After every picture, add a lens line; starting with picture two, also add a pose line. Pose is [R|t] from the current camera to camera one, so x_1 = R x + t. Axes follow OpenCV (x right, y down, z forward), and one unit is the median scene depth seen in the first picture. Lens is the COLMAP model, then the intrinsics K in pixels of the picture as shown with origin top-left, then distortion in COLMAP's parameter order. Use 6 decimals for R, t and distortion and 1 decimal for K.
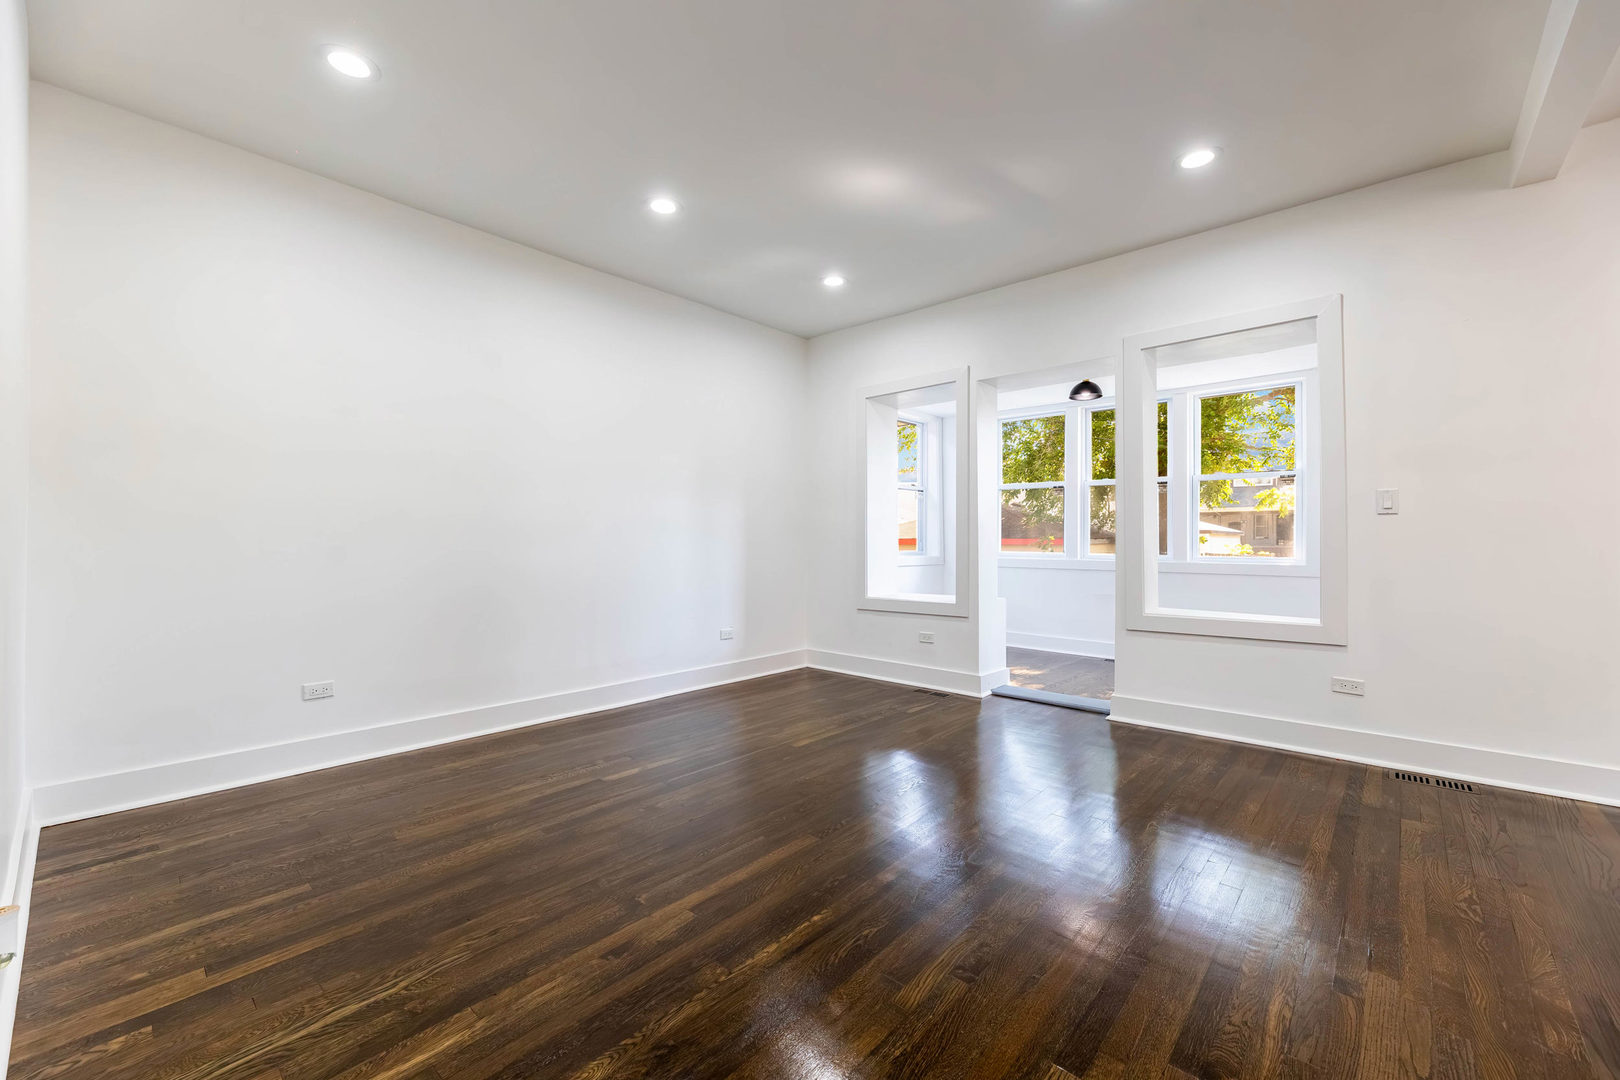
lens RADIAL K [[653.7, 0, 808.9], [0, 653.7, 540.5], [0, 0, 1]] dist [-0.002865, -0.000058]
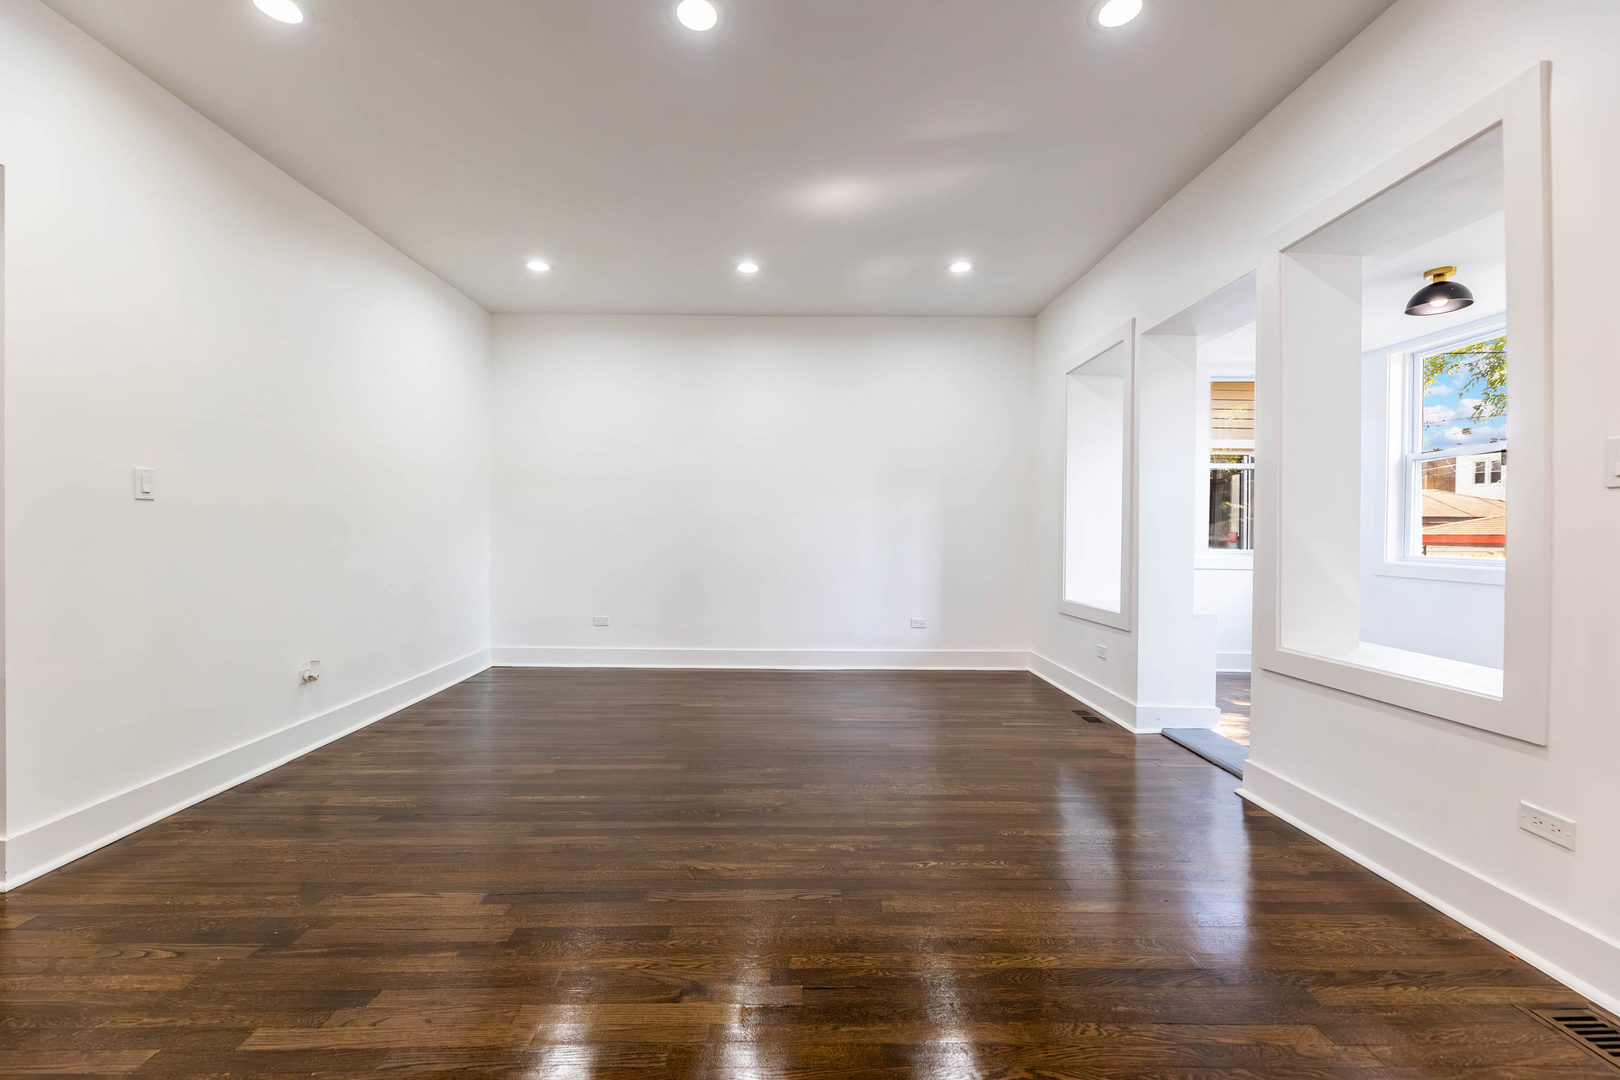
lens RADIAL K [[653.7, 0, 777.7], [0, 653.7, 540.0], [0, 0, 1]] dist [-0.002865, -0.000058]
pose [[0.673888, 0.014570, -0.738689, 0.544073], [-0.005727, 0.999879, 0.014497, -0.003948], [0.738811, -0.005538, 0.673890, 0.141338]]
